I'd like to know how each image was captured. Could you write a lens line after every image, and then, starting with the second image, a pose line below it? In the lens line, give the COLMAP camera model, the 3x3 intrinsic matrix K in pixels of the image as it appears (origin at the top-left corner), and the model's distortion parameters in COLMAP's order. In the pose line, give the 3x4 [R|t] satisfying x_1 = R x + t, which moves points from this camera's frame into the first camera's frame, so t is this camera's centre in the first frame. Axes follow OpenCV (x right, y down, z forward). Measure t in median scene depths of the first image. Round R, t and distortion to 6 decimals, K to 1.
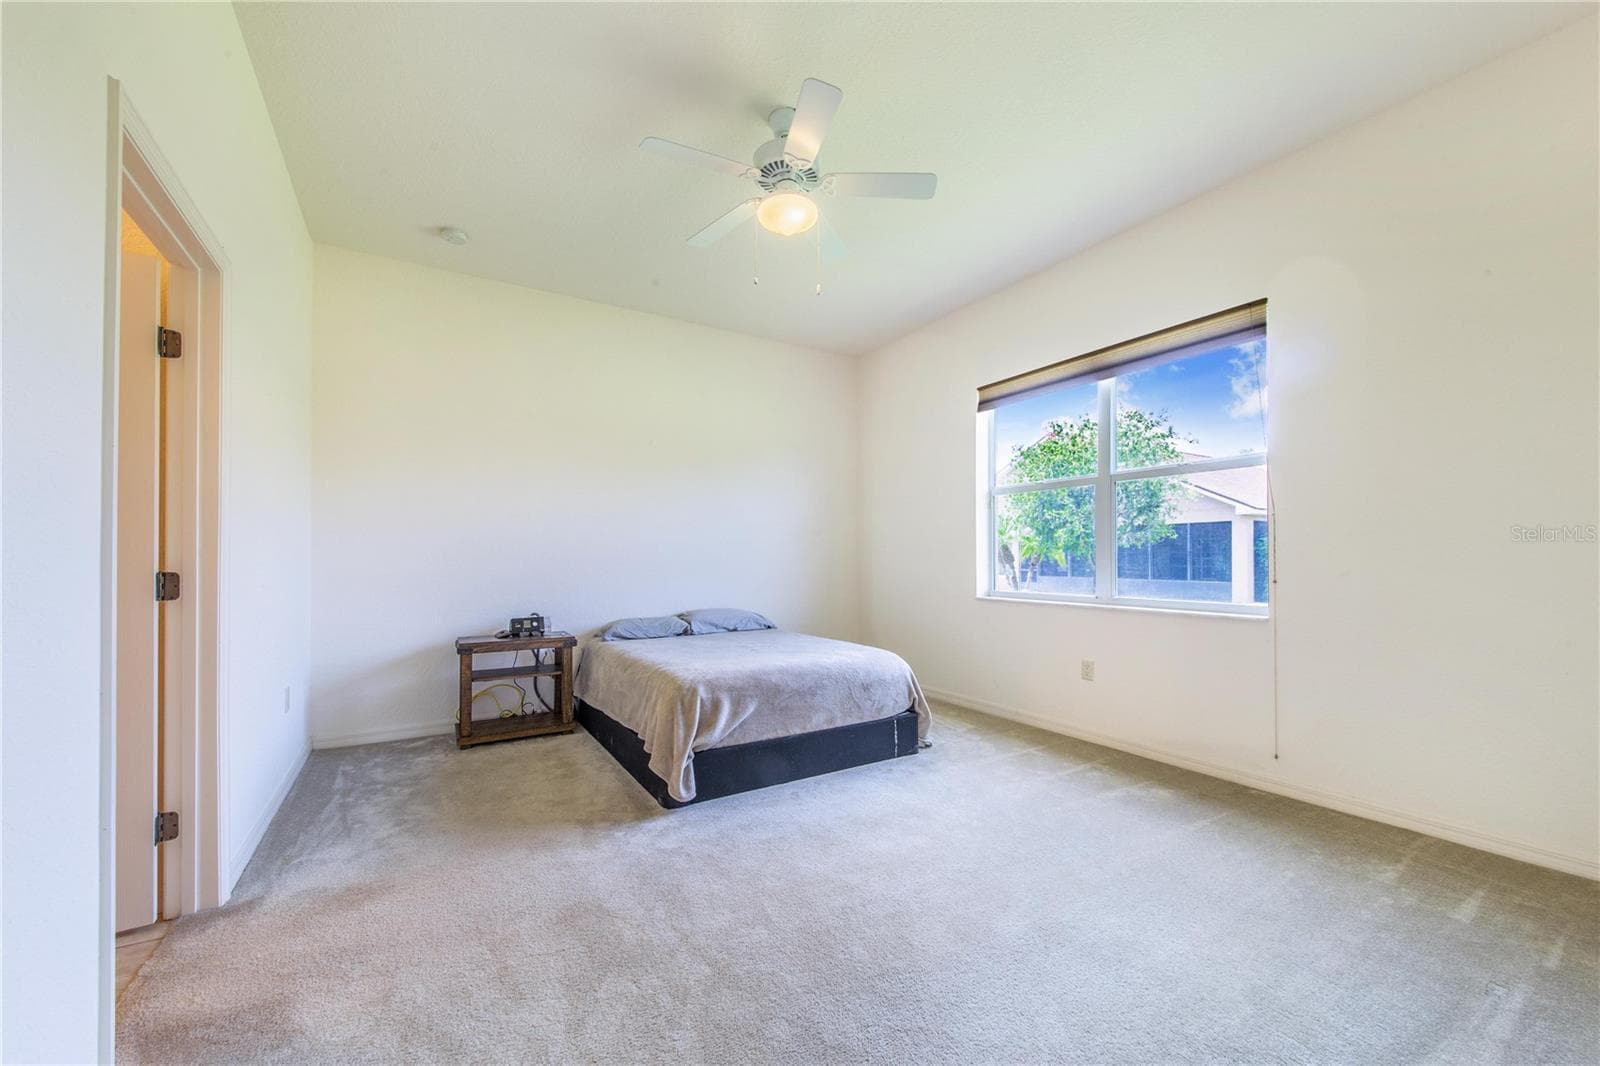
lens RADIAL K [[629.6, 0, 800.0], [0, 629.6, 533.0], [0, 0, 1]] dist [0.065060, -0.017432]
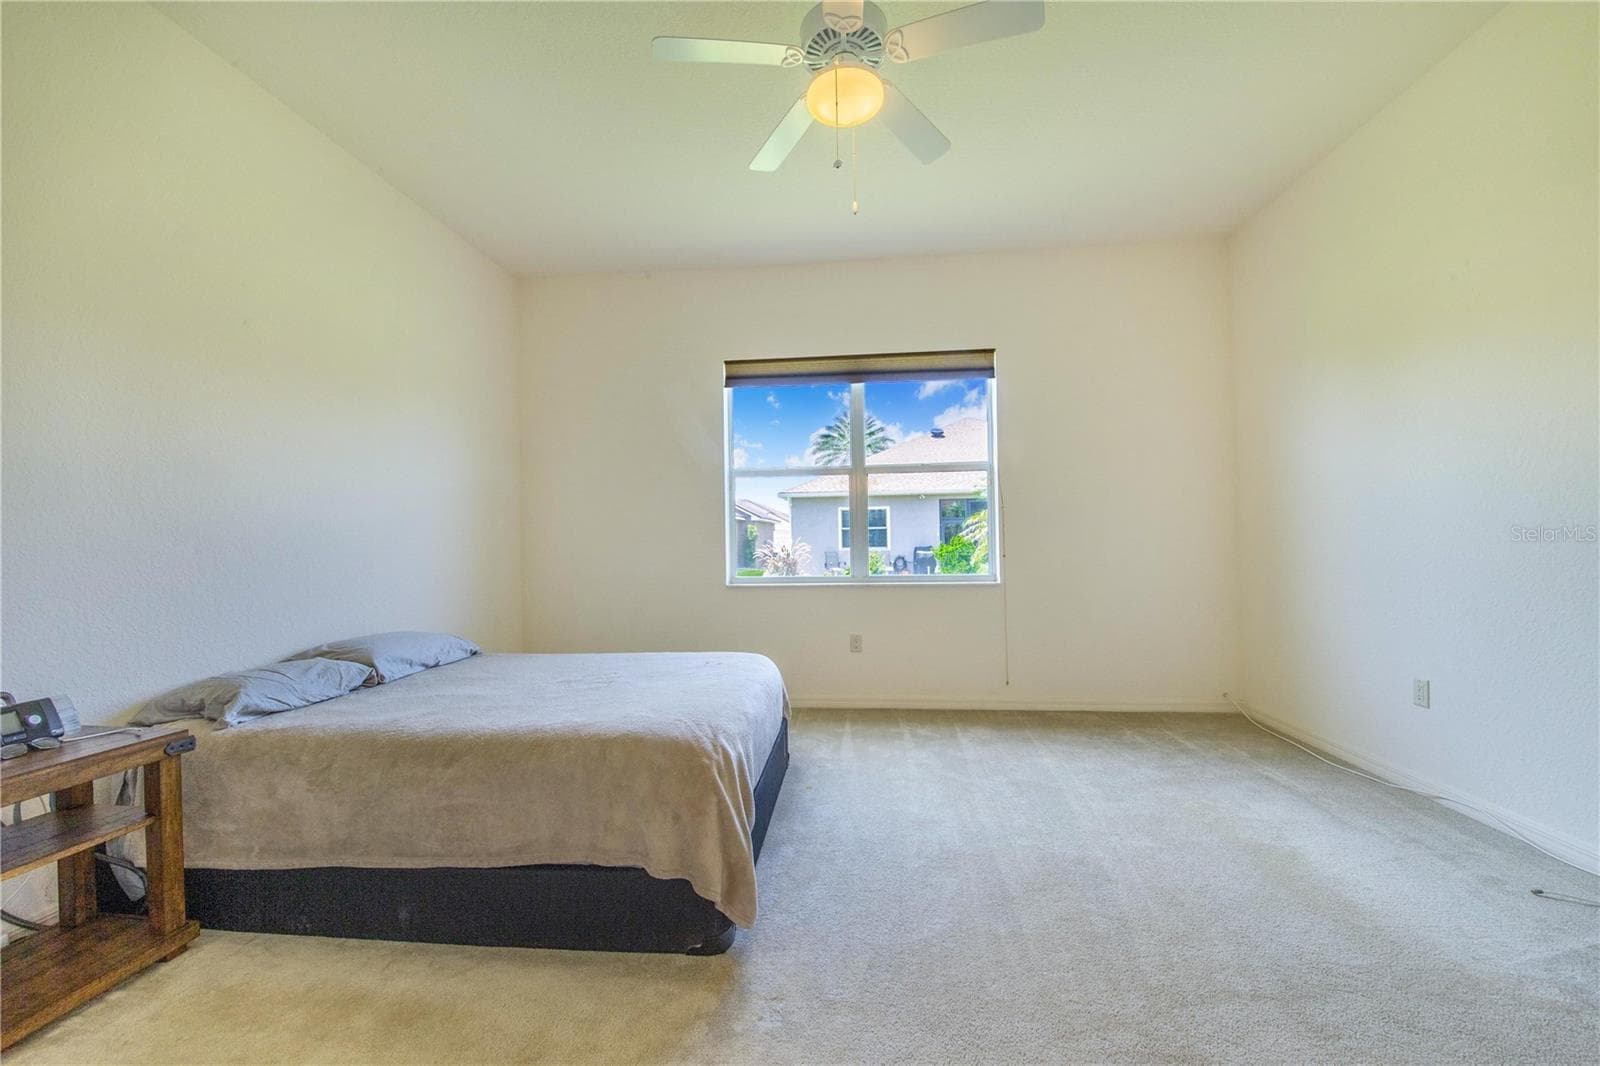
lens RADIAL K [[635.9, 0, 789.2], [0, 635.9, 540.6], [0, 0, 1]] dist [0.028045, -0.018494]
pose [[0.593632, 0.002225, 0.804734, -0.464066], [-0.019338, 0.999747, 0.011501, 0.022565], [-0.804504, -0.022389, 0.593524, 0.419643]]
